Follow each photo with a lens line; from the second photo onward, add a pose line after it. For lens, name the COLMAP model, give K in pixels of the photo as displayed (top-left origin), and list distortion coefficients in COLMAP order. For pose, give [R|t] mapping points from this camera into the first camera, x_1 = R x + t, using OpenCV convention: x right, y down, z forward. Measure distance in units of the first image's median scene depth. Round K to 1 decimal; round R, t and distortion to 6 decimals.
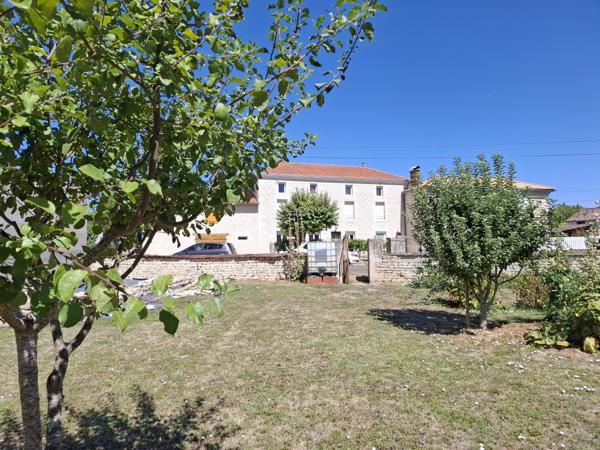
lens RADIAL K [[404.1, 0, 300.0], [0, 404.1, 225.0], [0, 0, 1]] dist [-0.005010, -0.004228]
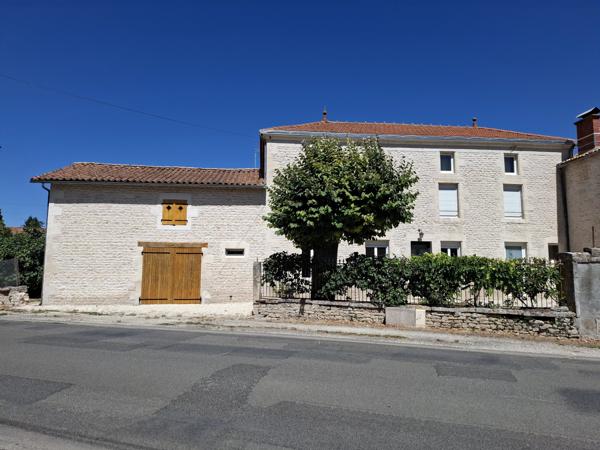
lens RADIAL K [[404.1, 0, 300.0], [0, 404.1, 225.0], [0, 0, 1]] dist [-0.005010, -0.004228]
pose [[0.970361, -0.007238, -0.241552, 0.071703], [-0.003147, 0.999088, -0.042579, 0.019971], [0.241640, 0.042078, 0.969453, 0.526621]]
